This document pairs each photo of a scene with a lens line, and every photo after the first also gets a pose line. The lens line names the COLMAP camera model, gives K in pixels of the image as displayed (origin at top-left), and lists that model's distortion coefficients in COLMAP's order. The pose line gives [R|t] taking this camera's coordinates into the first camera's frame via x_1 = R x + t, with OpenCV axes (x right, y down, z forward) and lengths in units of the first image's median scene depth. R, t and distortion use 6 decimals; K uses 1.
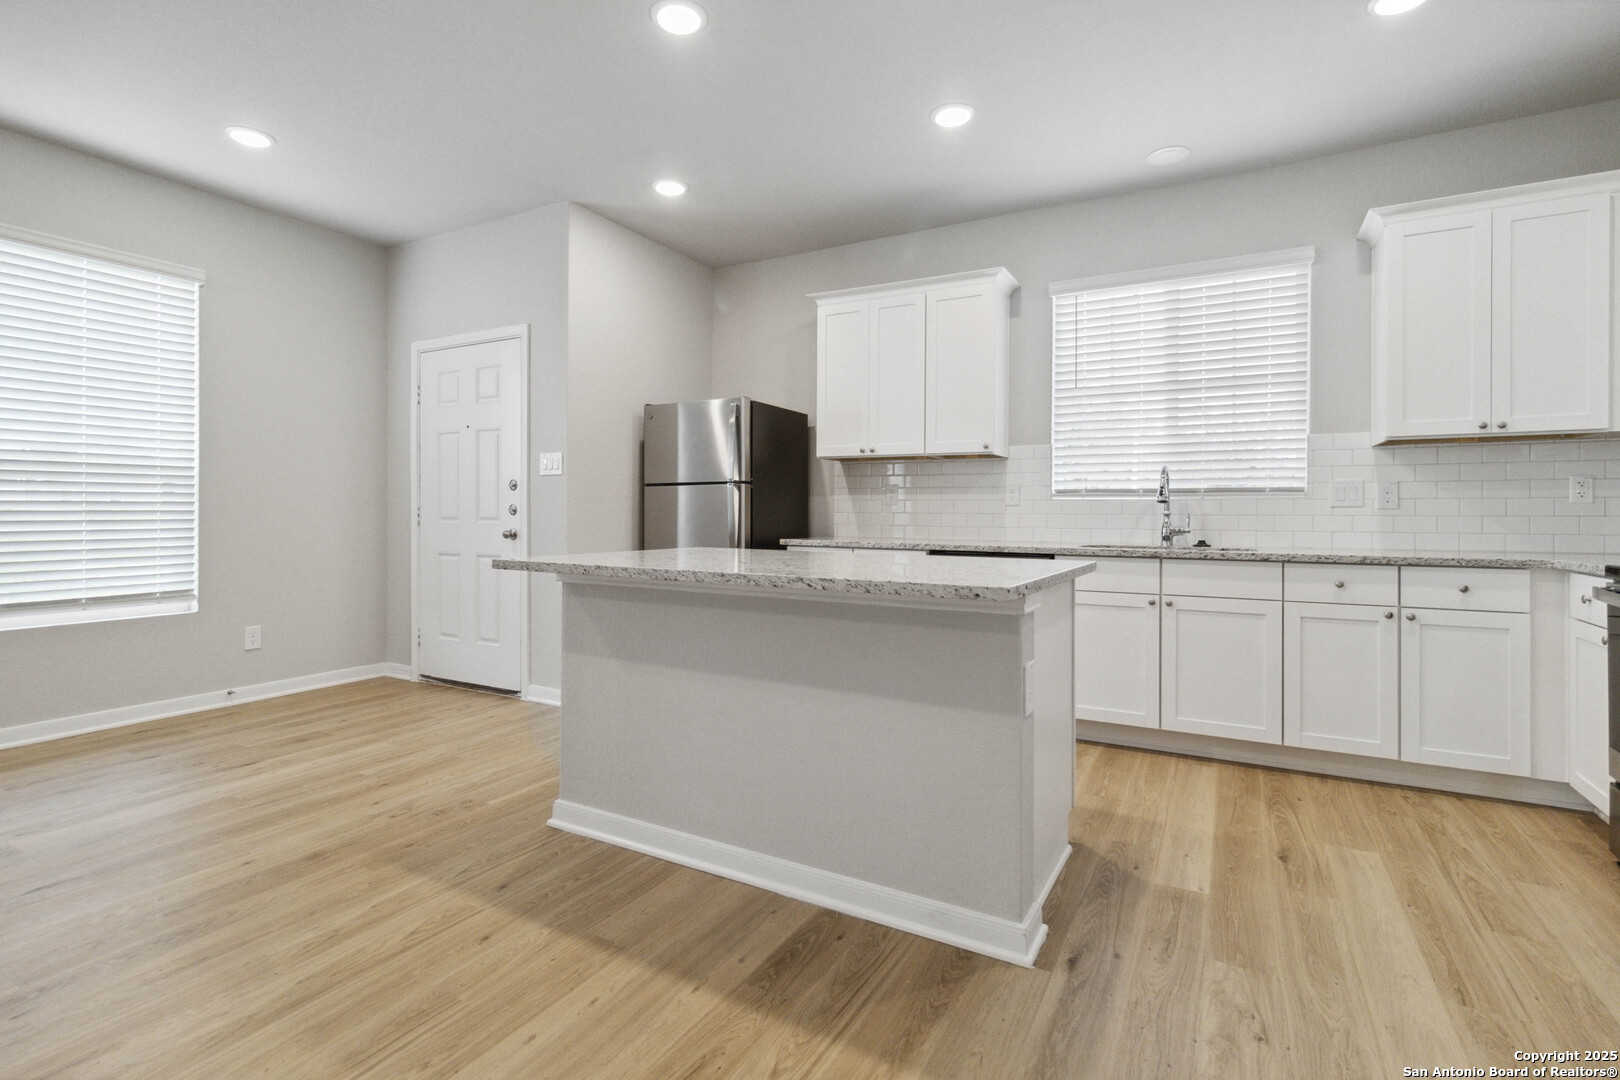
lens RADIAL K [[758.9, 0, 812.6], [0, 758.9, 512.6], [0, 0, 1]] dist [0.001655, 0.000135]
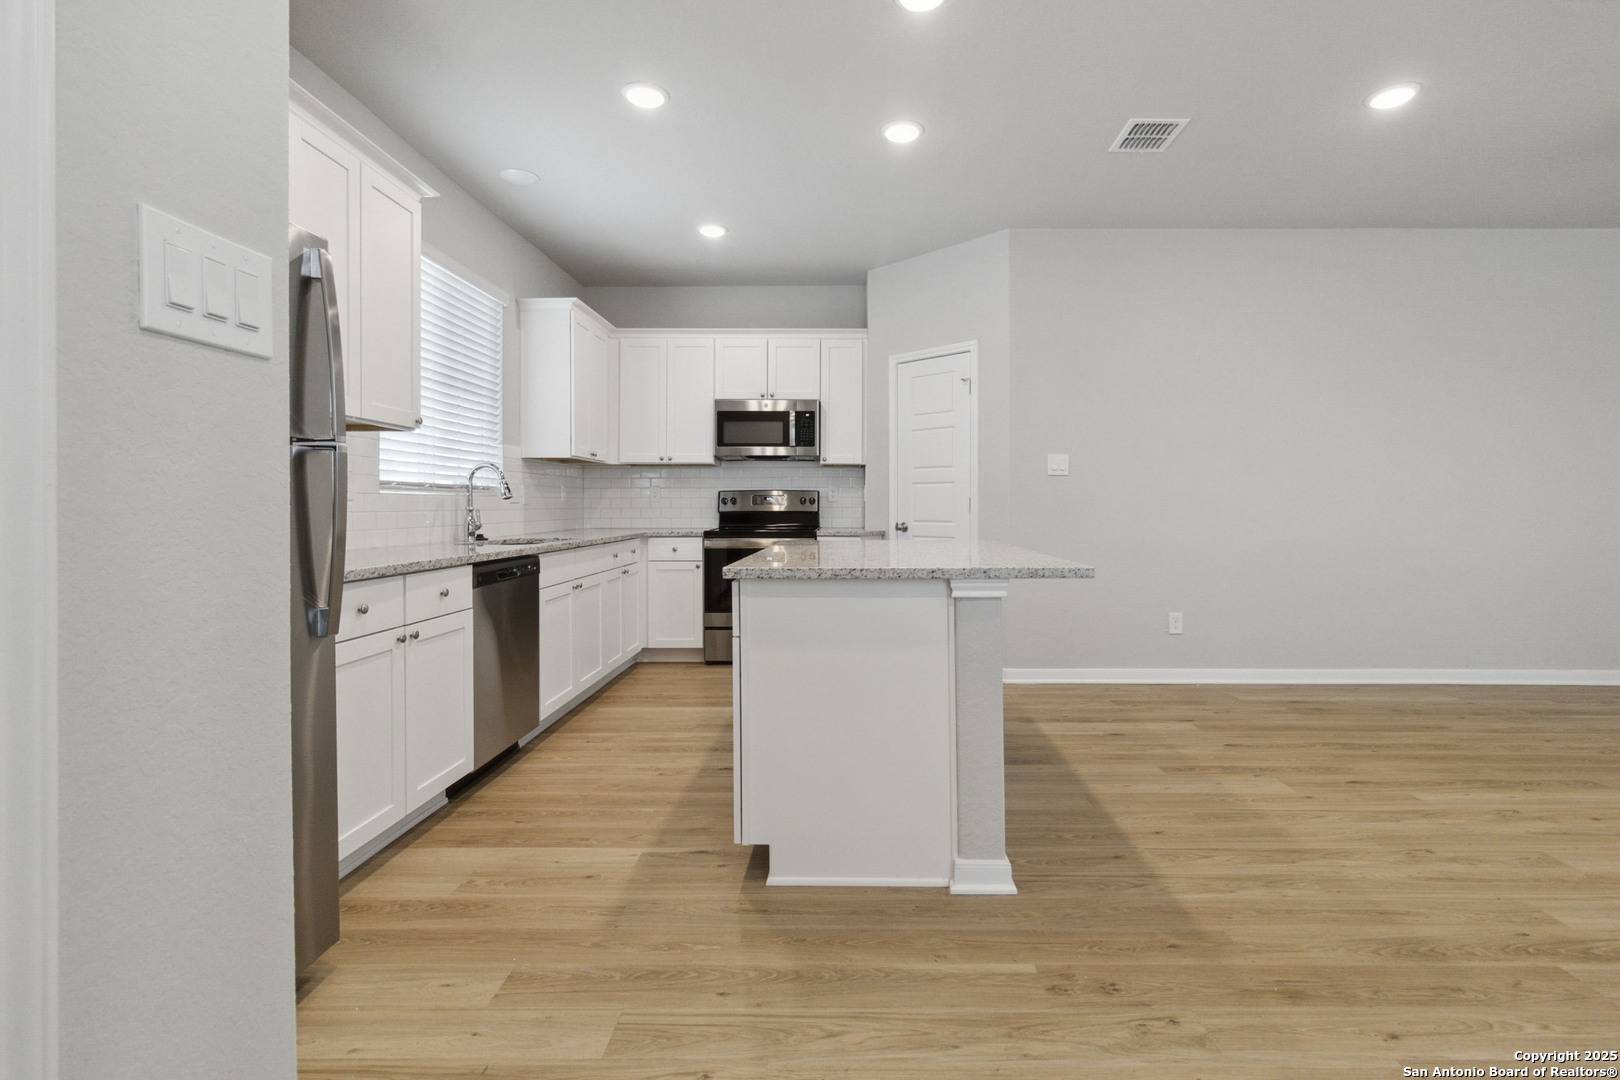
lens RADIAL K [[761.8, 0, 842.9], [0, 761.8, 507.9], [0, 0, 1]] dist [0.004930, 0.000690]
pose [[-0.479063, -0.006948, 0.877753, -0.703436], [0.000403, 0.999967, 0.008135, -0.009371], [-0.877780, 0.004250, -0.479044, 1.117269]]
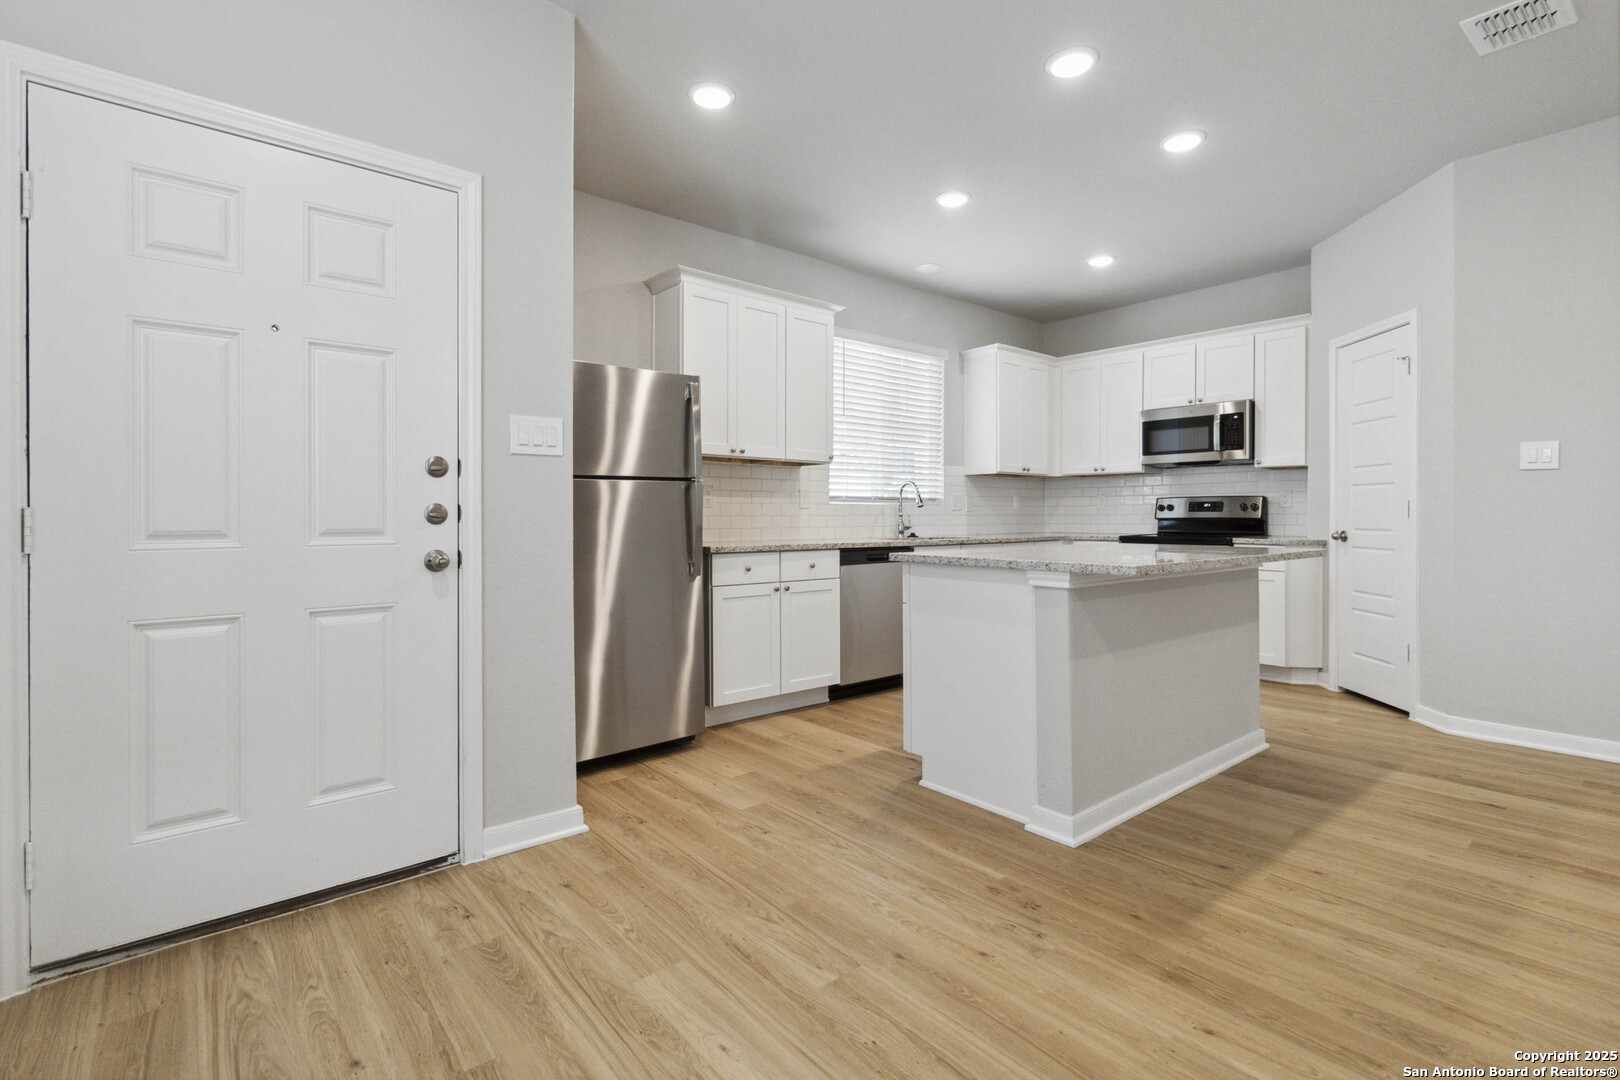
lens RADIAL K [[751.2, 0, 812.4], [0, 751.2, 513.9], [0, 0, 1]] dist [0.001153, -0.000170]
pose [[0.357407, -0.003410, 0.933943, -0.955992], [0.004481, 0.999988, 0.001936, -0.004073], [-0.933938, 0.003493, 0.357418, 0.694459]]
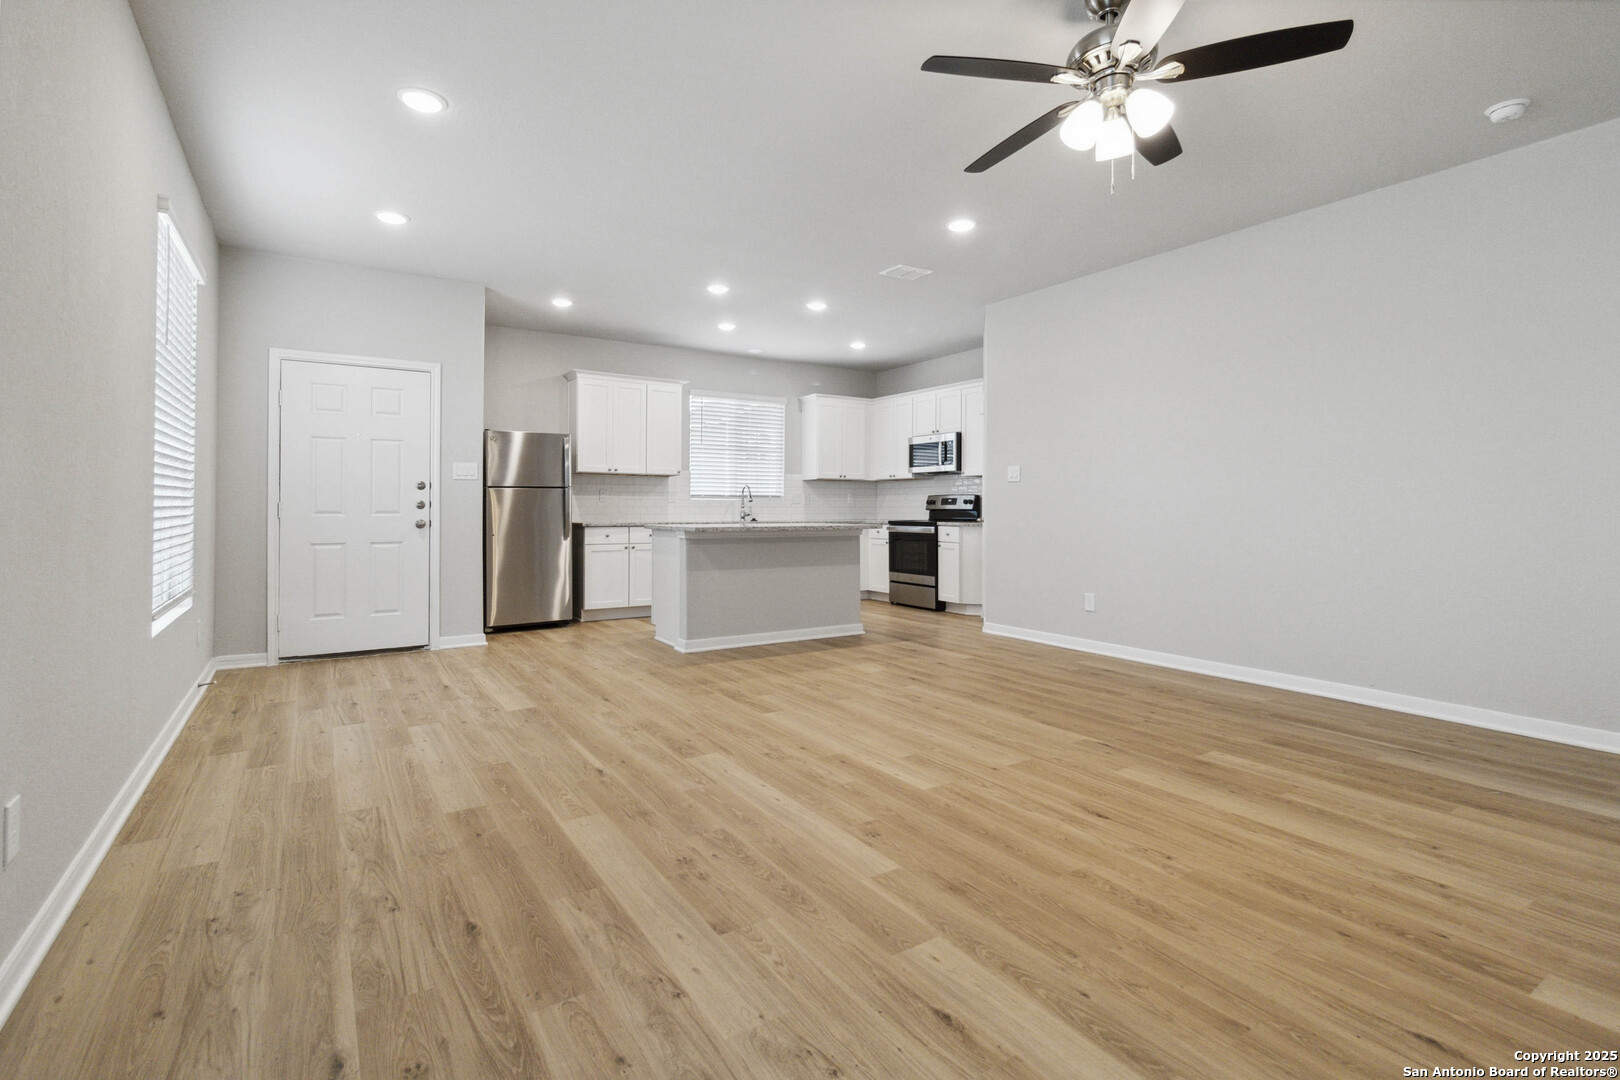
lens RADIAL K [[756.6, 0, 804.4], [0, 756.6, 499.5], [0, 0, 1]] dist [-0.000561, 0.000443]
pose [[0.476499, 0.006510, 0.879151, -1.471033], [0.002240, 0.999960, -0.008619, -0.000128], [-0.879172, 0.006076, 0.476466, -0.220249]]
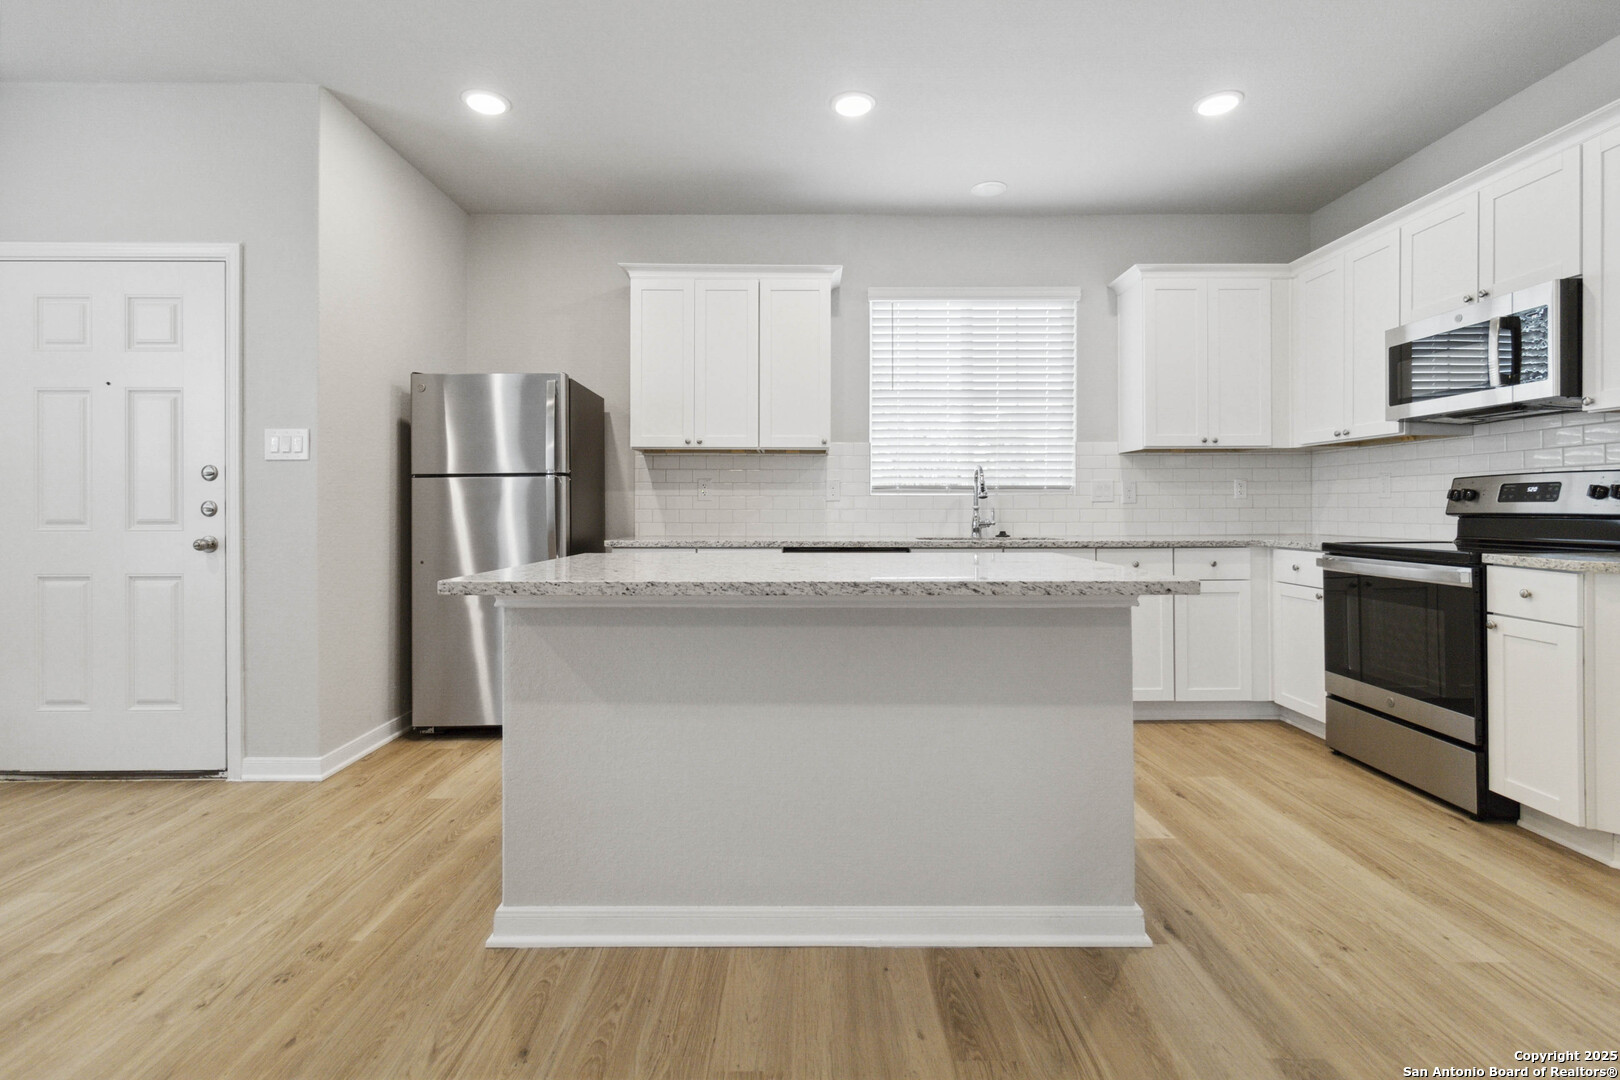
lens RADIAL K [[753.6, 0, 810.2], [0, 753.6, 505.3], [0, 0, 1]] dist [0.000574, 0.000179]
pose [[0.871757, -0.004723, 0.489916, -0.308136], [0.006537, 0.999977, -0.001992, -0.002186], [-0.489895, 0.004939, 0.871767, 0.161685]]
